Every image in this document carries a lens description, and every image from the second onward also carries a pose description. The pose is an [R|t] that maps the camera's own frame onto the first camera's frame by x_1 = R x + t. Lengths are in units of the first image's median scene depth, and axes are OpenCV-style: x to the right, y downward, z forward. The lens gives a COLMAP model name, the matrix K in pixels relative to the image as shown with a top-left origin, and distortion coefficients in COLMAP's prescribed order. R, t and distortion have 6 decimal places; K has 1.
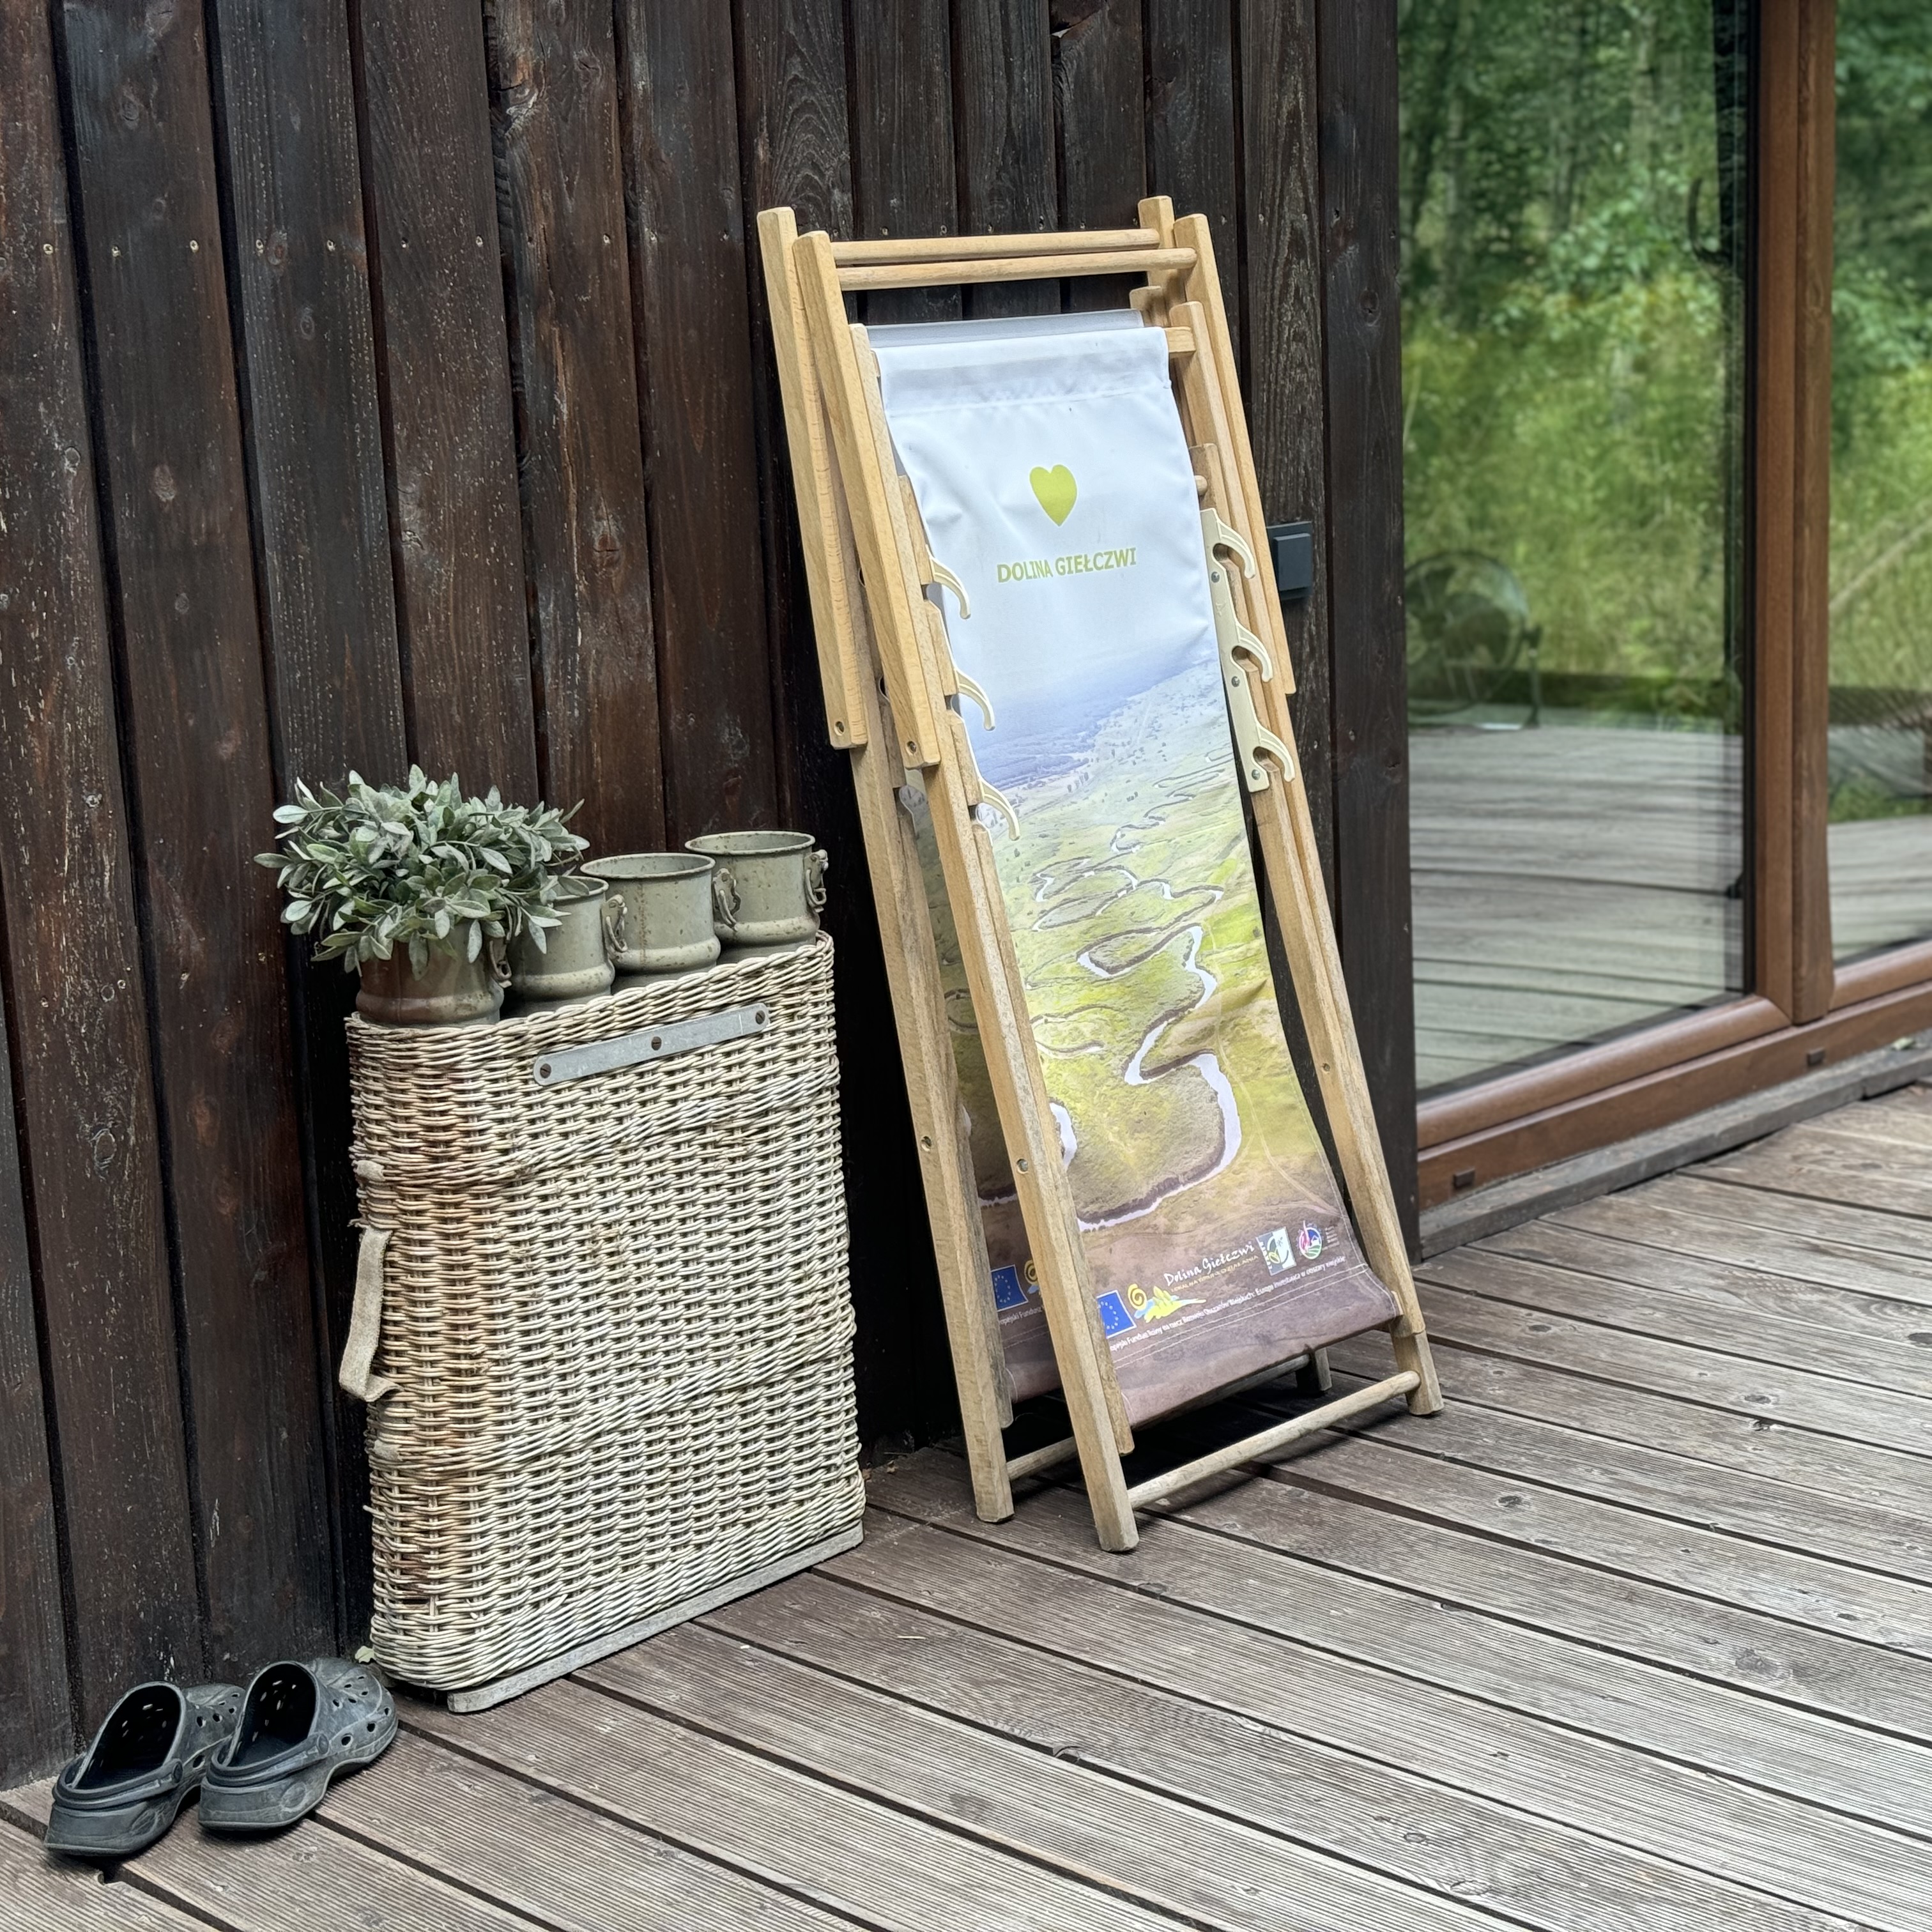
lens RADIAL K [[3672.2, 0, 966.0], [0, 3672.2, 966.0], [0, 0, 1]] dist [-0.009273, 0.384741]
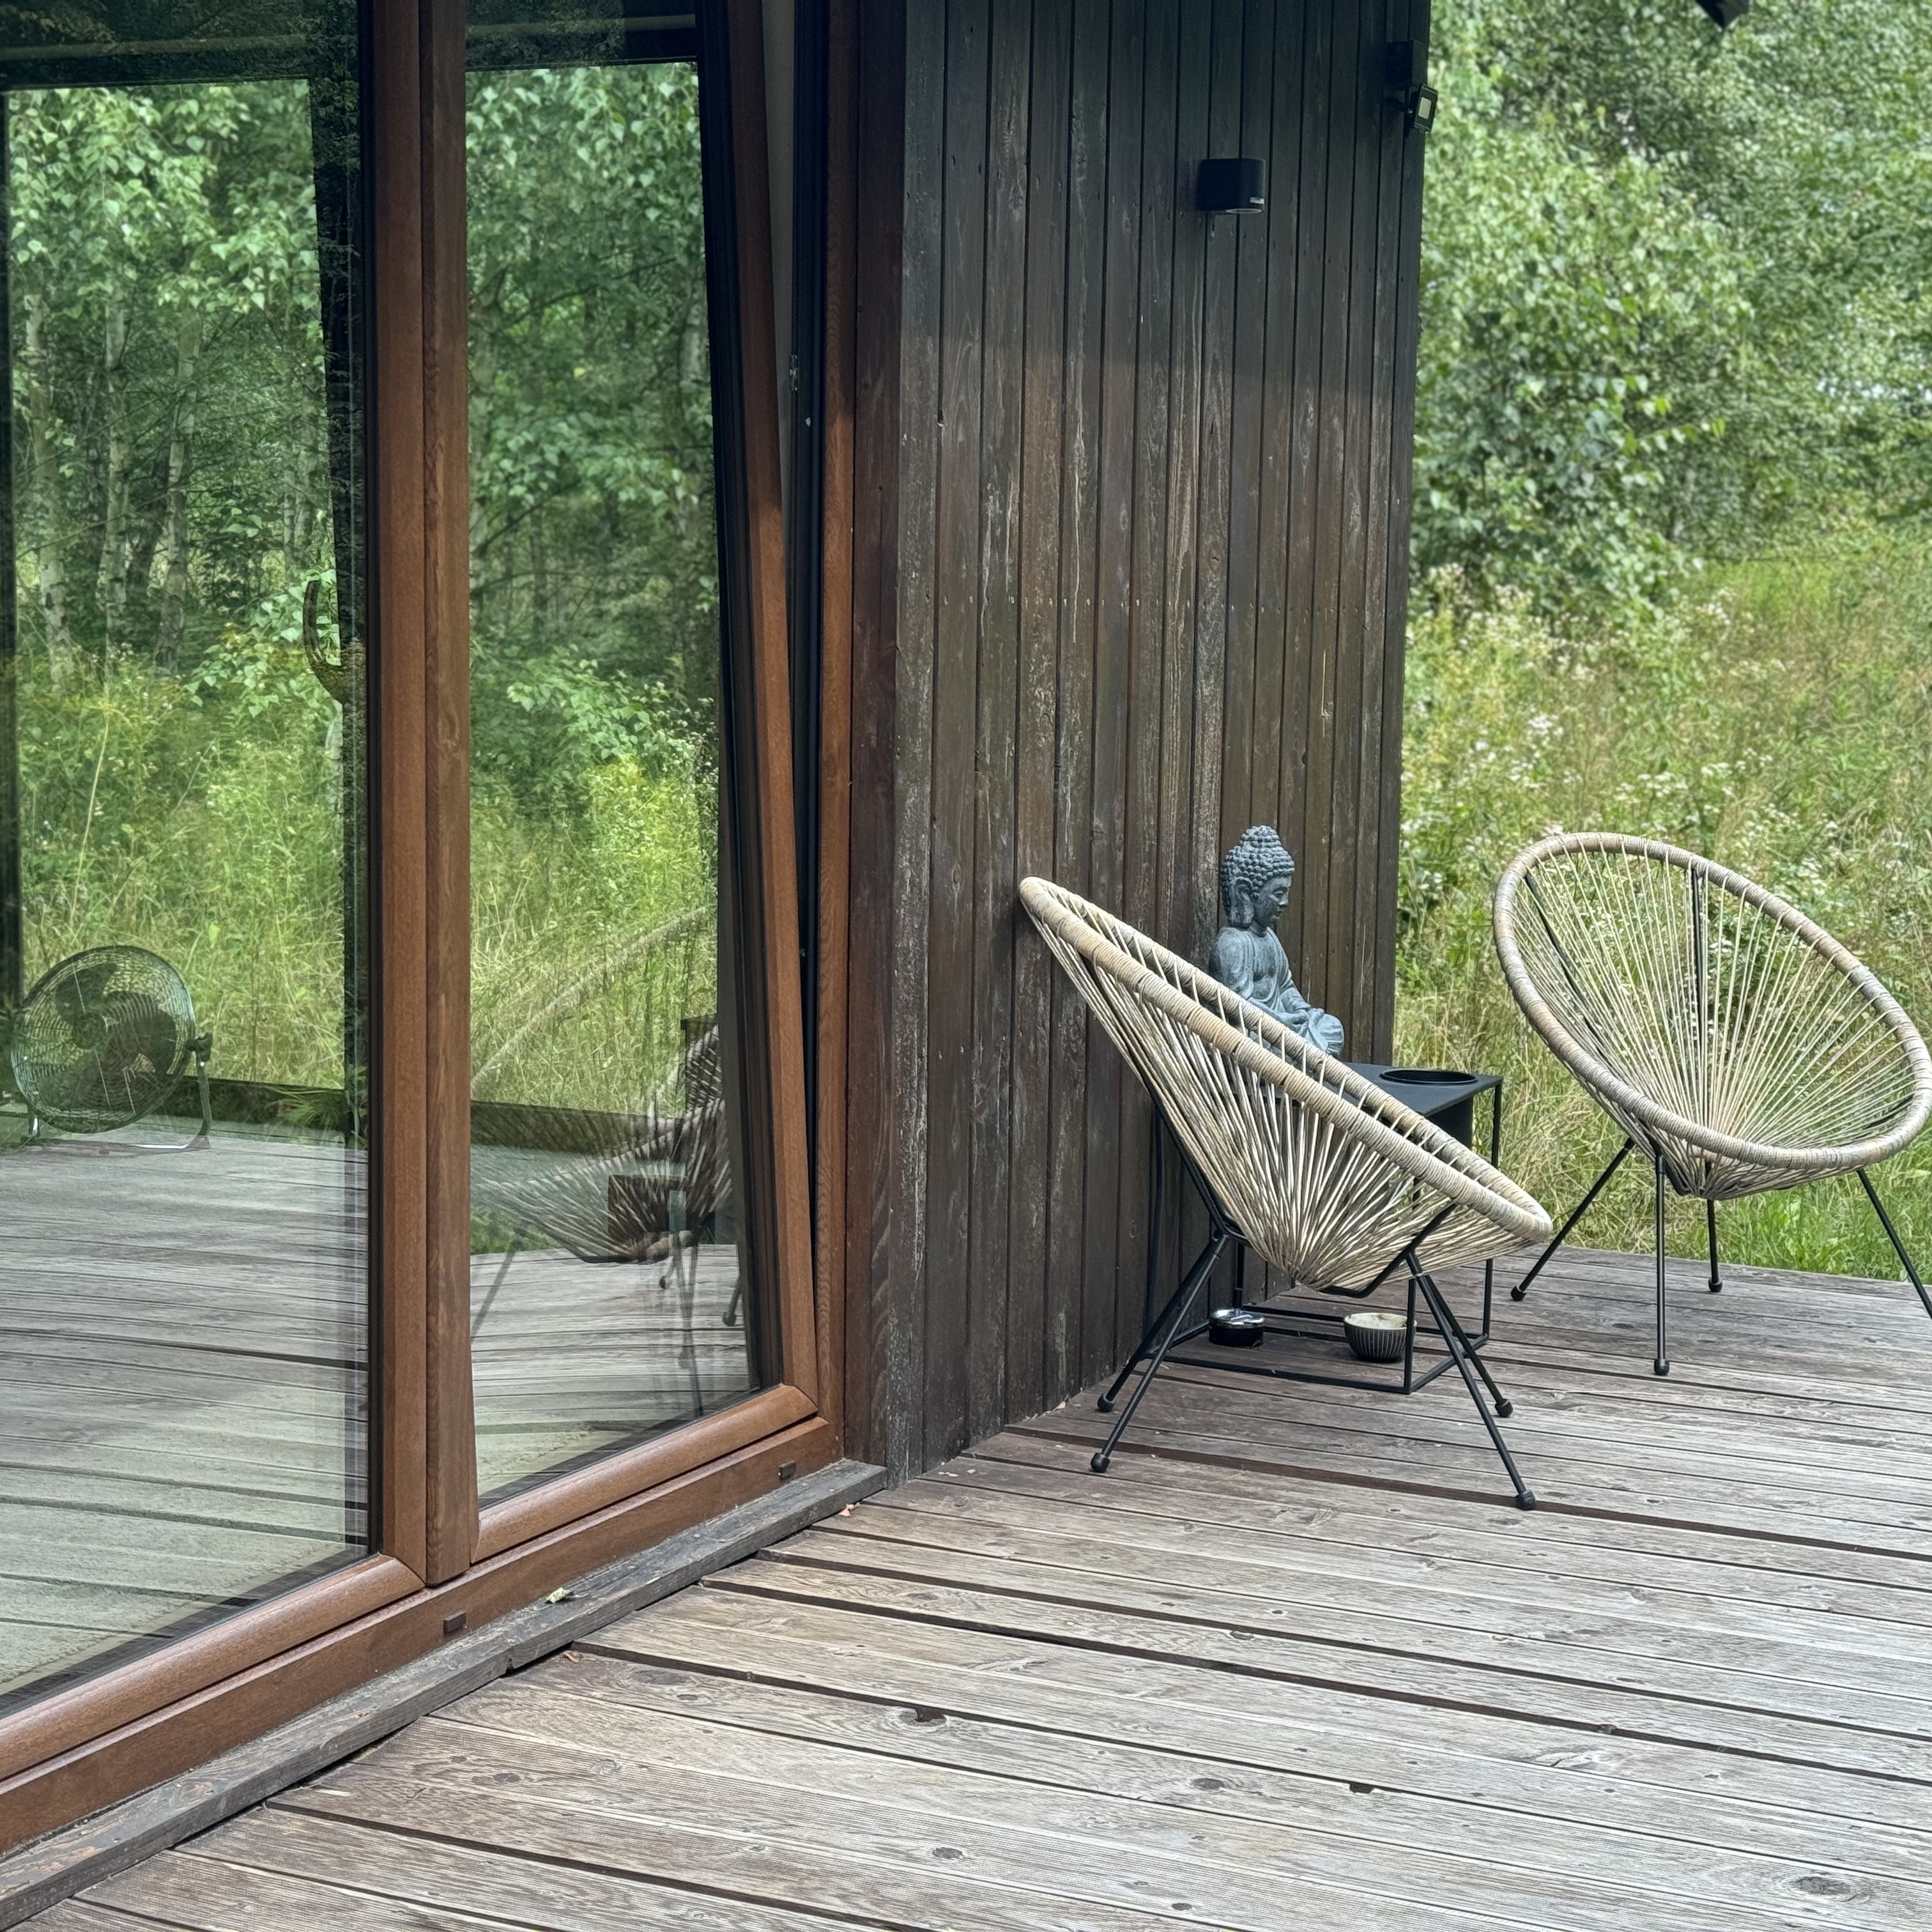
lens RADIAL K [[3672.2, 0, 966.0], [0, 3672.2, 966.0], [0, 0, 1]] dist [-0.009273, 0.384741]
pose [[0.943737, 0.031363, 0.329207, 0.061169], [-0.001127, 0.995792, -0.091635, -0.048430], [-0.330696, 0.086108, 0.939801, 0.160828]]
